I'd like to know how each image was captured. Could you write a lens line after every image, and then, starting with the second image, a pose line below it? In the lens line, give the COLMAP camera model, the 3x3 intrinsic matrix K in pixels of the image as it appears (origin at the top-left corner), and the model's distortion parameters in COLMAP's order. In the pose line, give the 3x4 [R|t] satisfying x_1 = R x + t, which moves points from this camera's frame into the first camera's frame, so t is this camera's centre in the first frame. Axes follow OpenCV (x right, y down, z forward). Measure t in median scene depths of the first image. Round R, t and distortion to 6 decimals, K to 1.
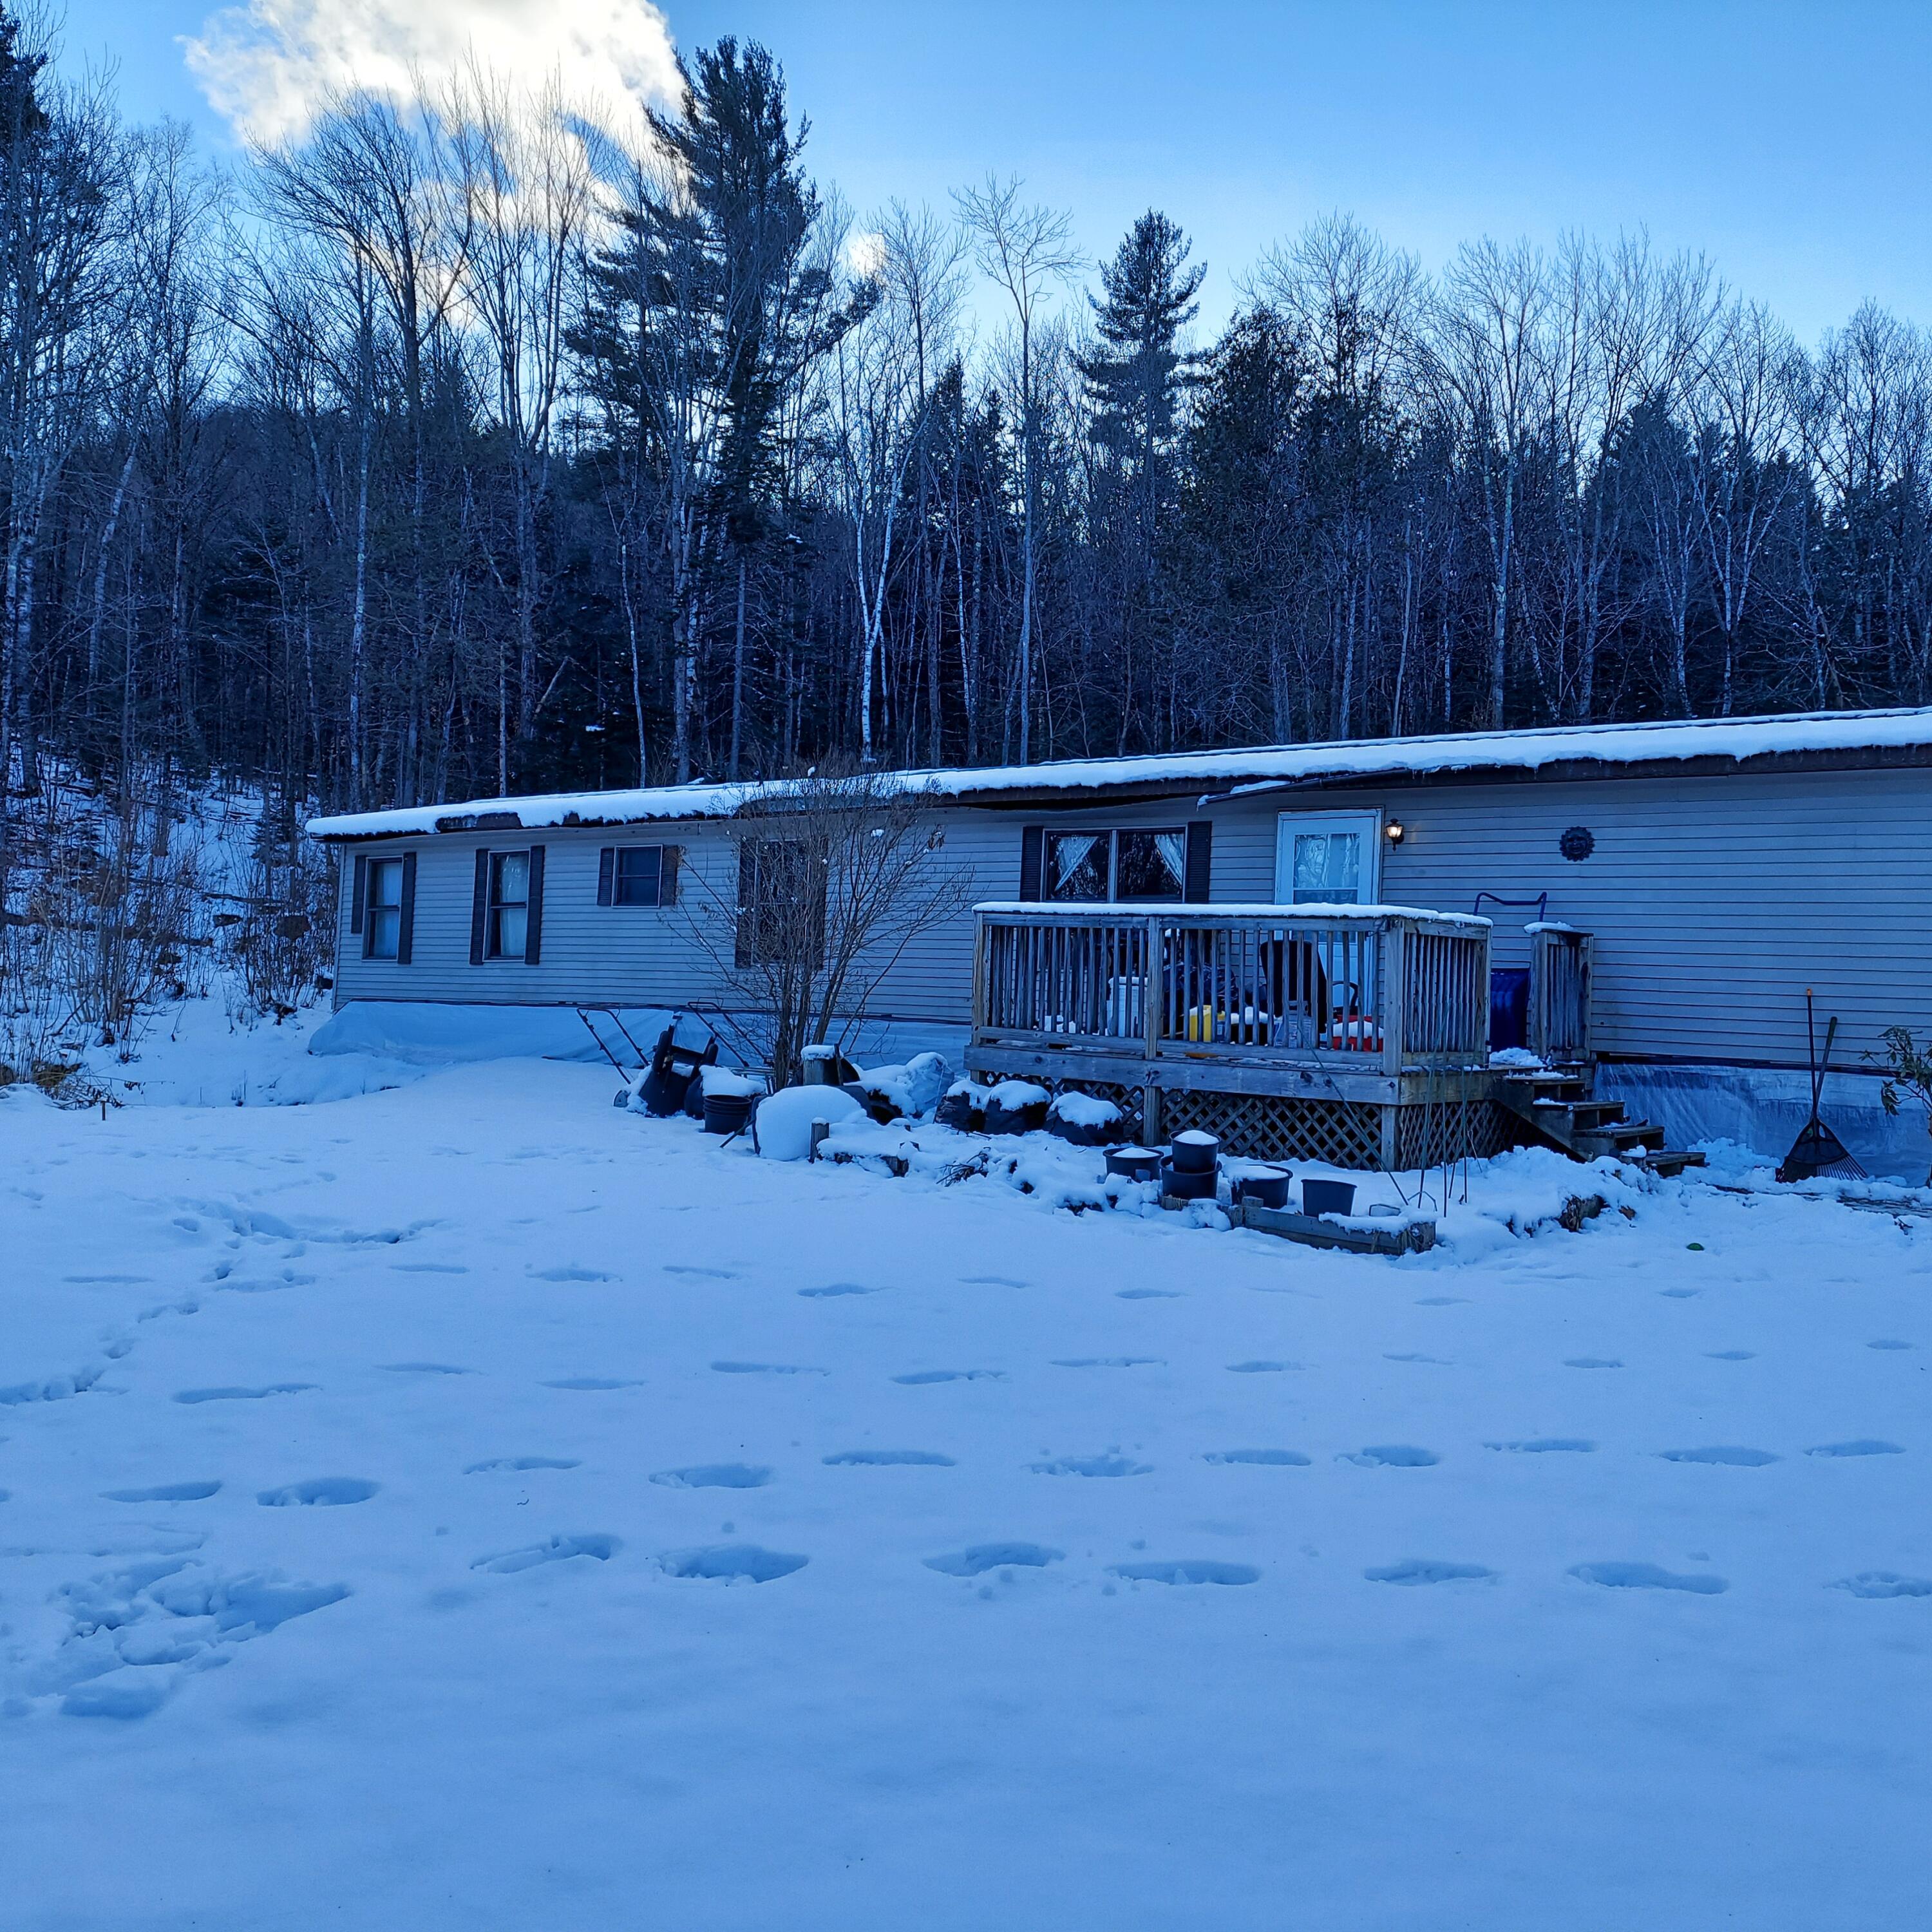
lens RADIAL K [[1796.8, 0, 958.7], [0, 1796.8, 956.7], [0, 0, 1]] dist [0.112622, -0.120549]
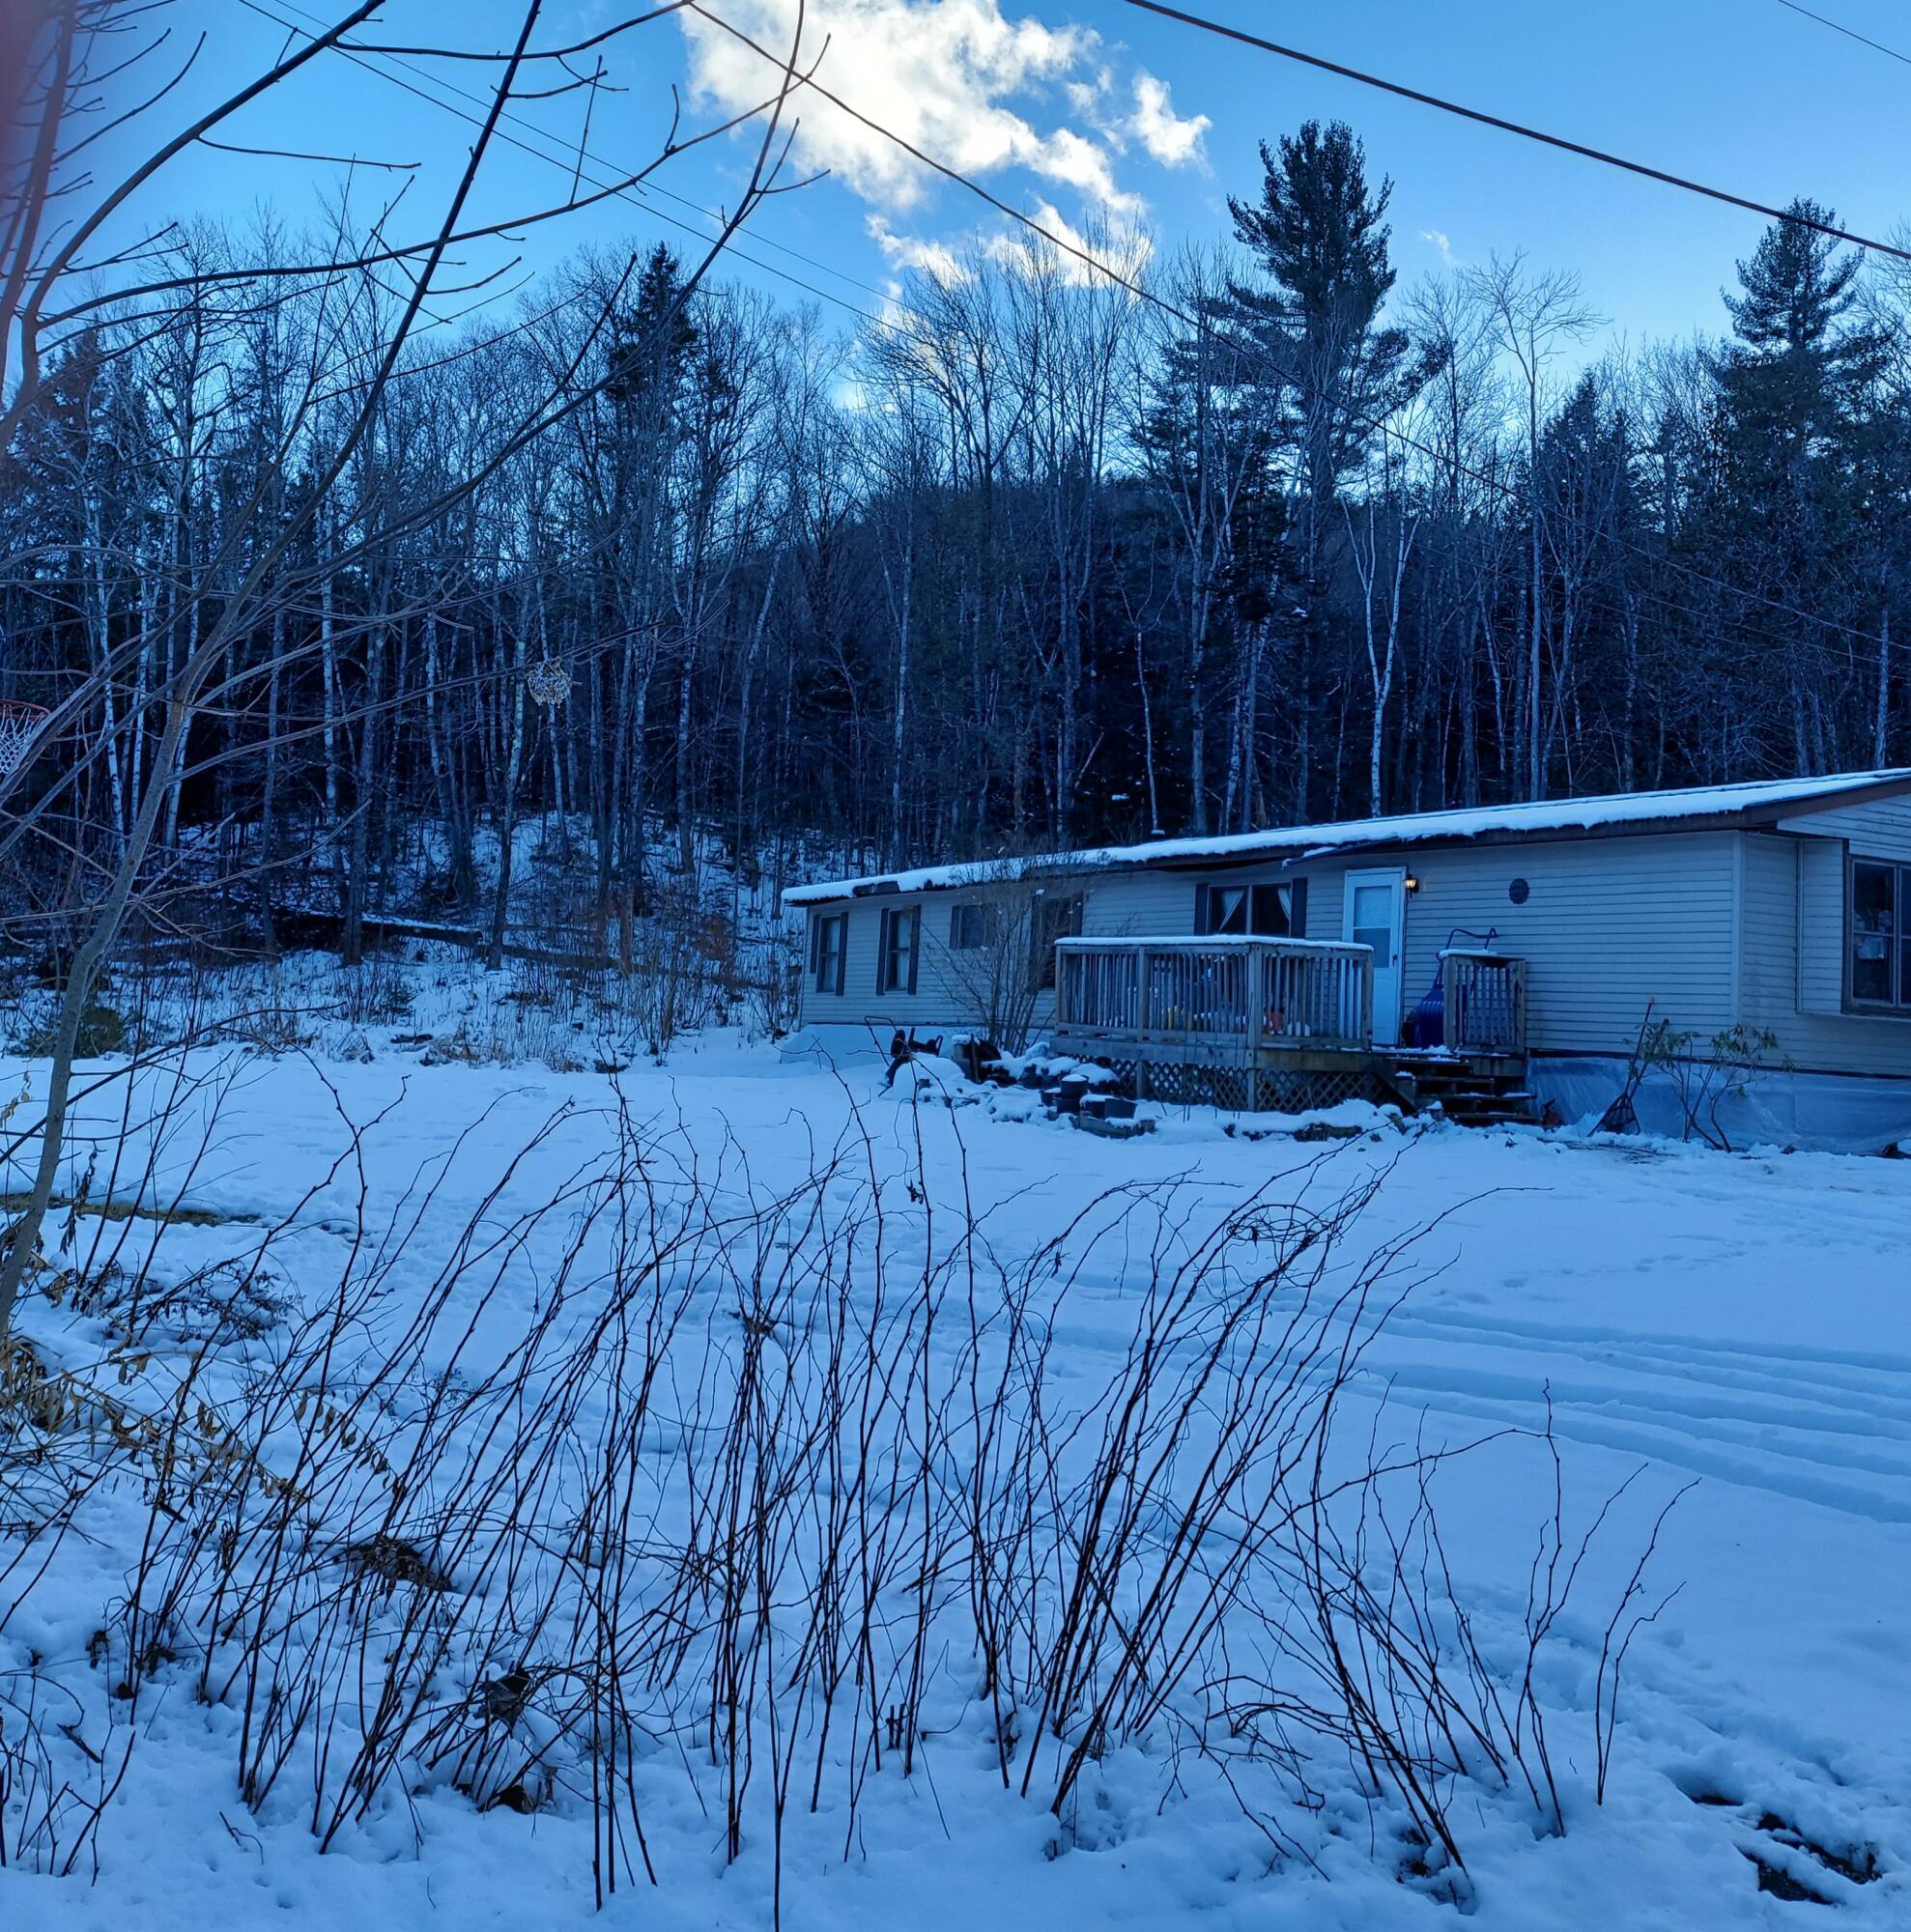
lens RADIAL K [[1961.6, 0, 897.8], [0, 1961.6, 881.8], [0, 0, 1]] dist [0.184654, -0.293299]
pose [[0.918229, -0.023579, -0.395348, 0.304112], [-0.004579, 0.997528, -0.070128, 0.021332], [0.396024, 0.066204, 0.915850, -0.309161]]
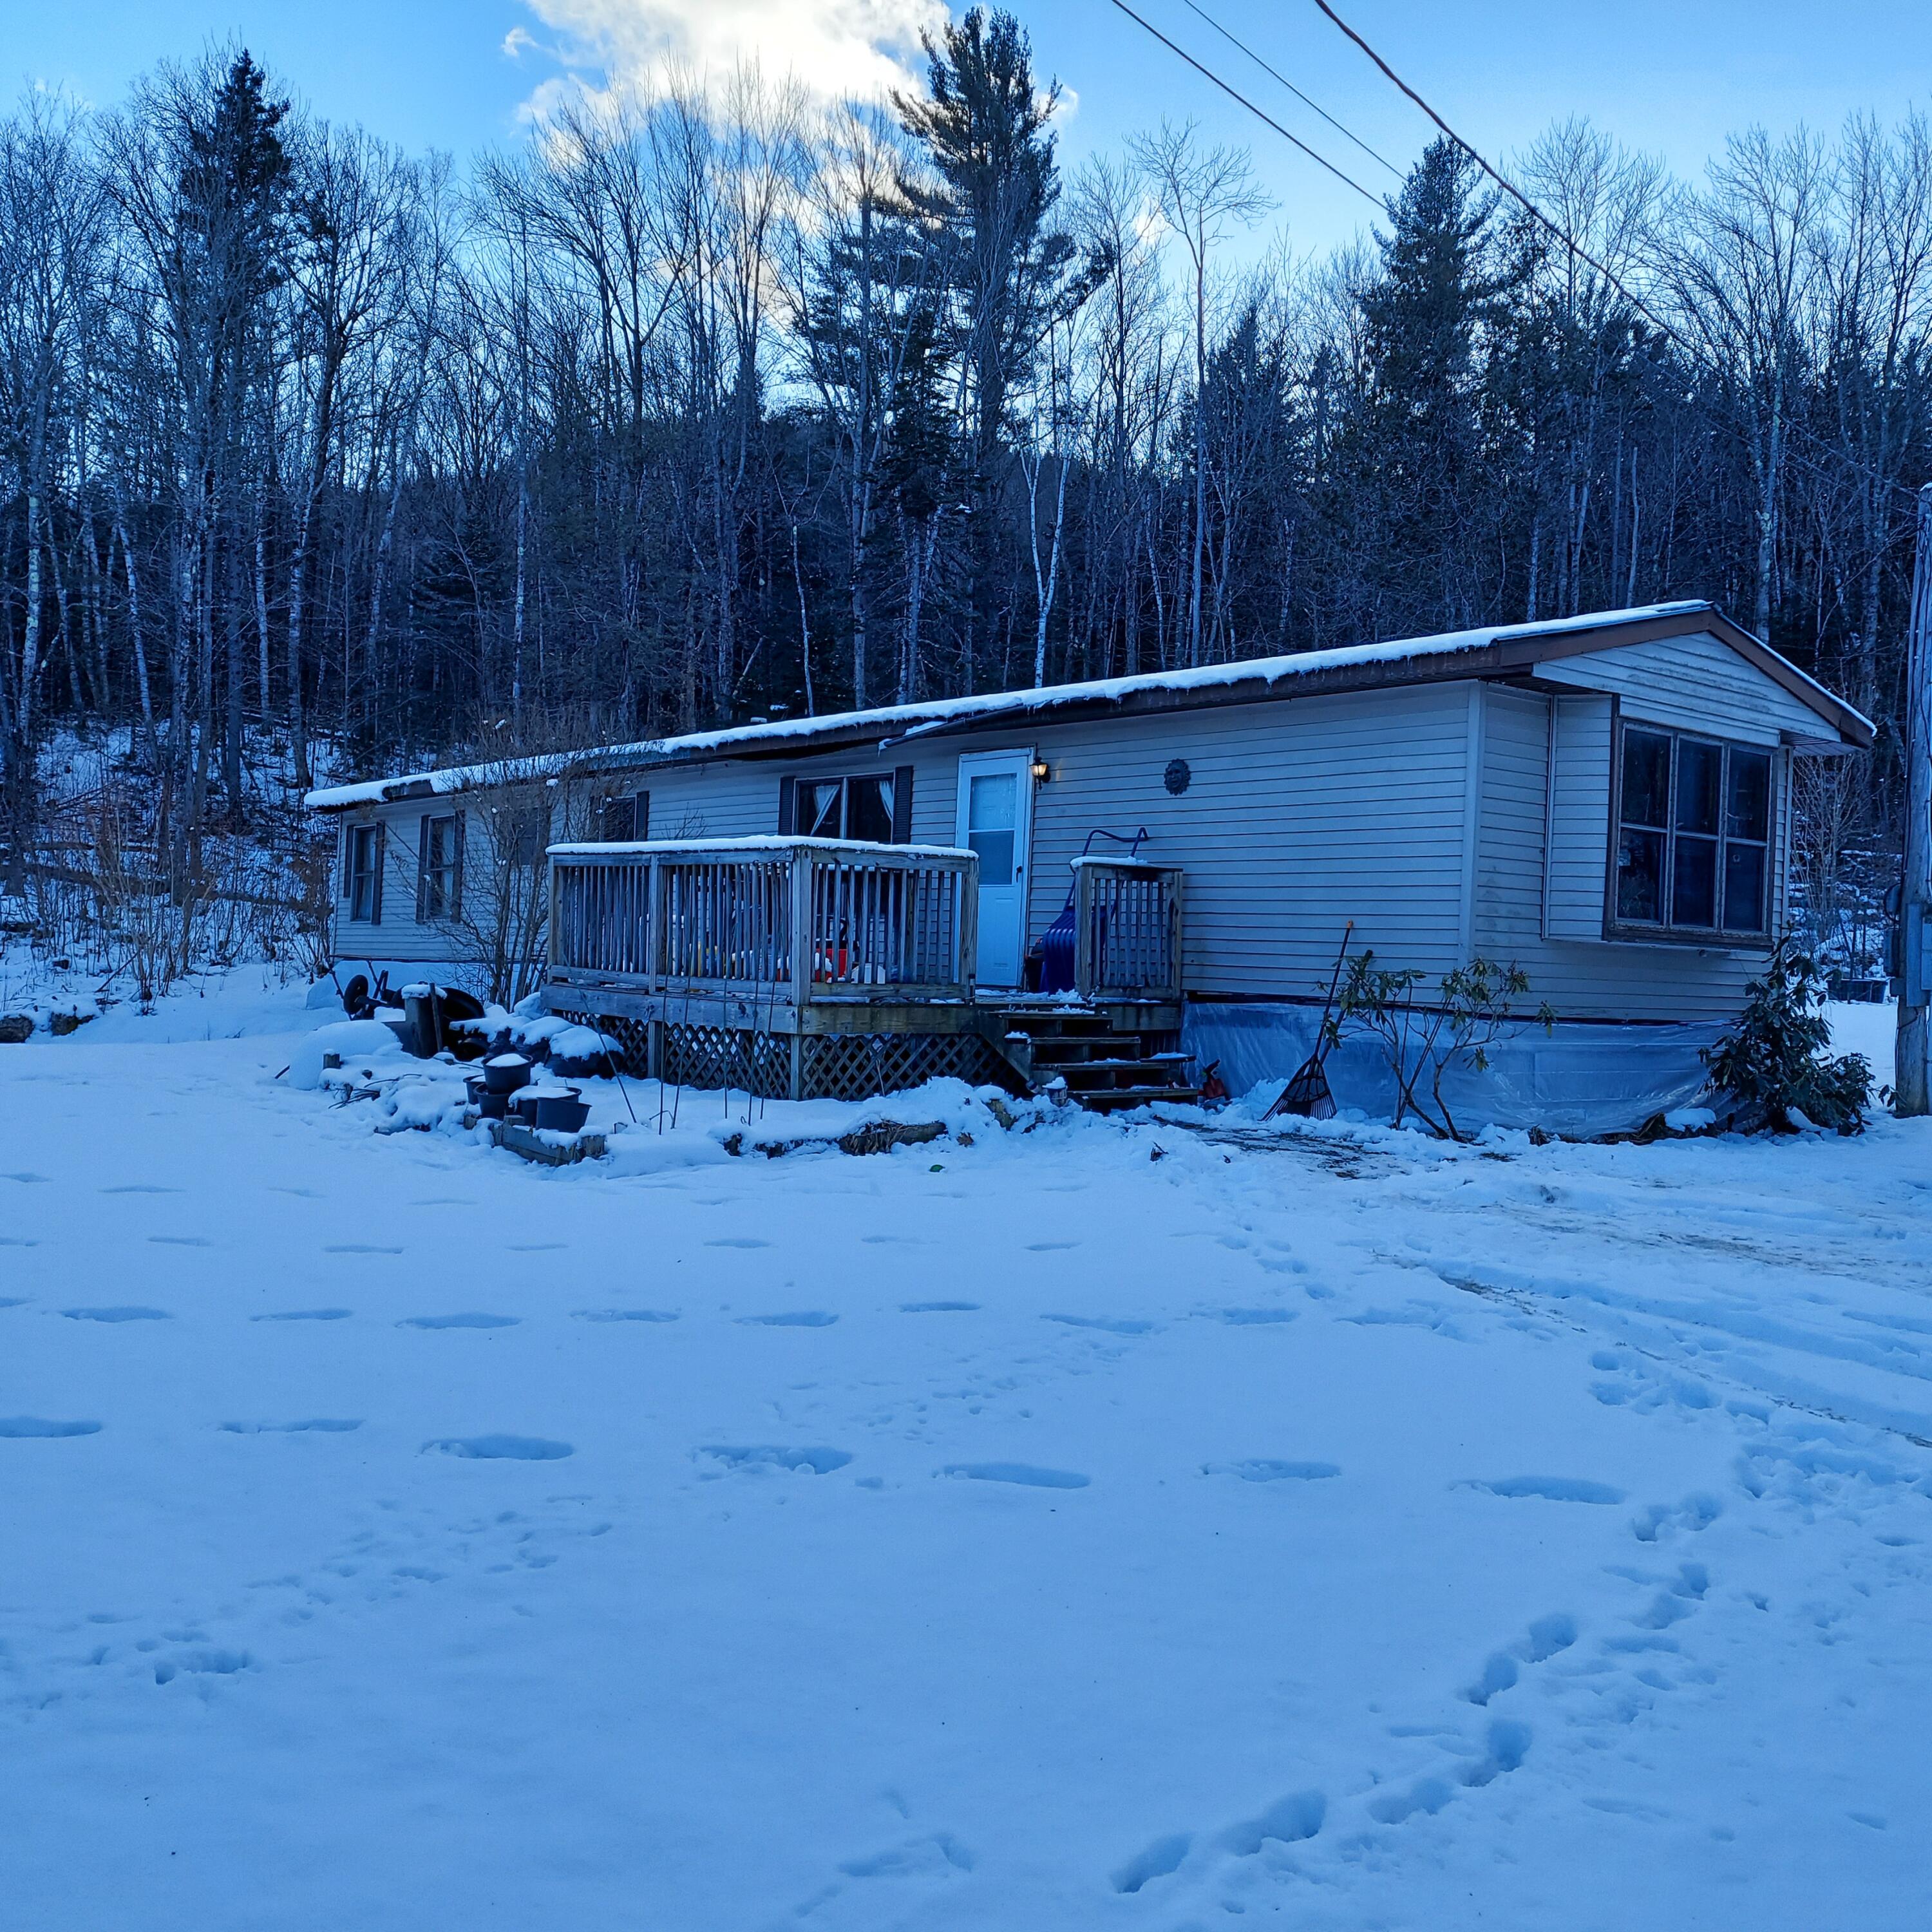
lens RADIAL K [[1808.8, 0, 966.0], [0, 1808.8, 966.0], [0, 0, 1]] dist [0.129305, -0.142869]
pose [[0.975520, -0.003632, -0.219880, 0.270148], [0.007131, 0.999860, 0.015122, 0.014280], [0.219794, -0.016320, 0.975410, 0.019345]]
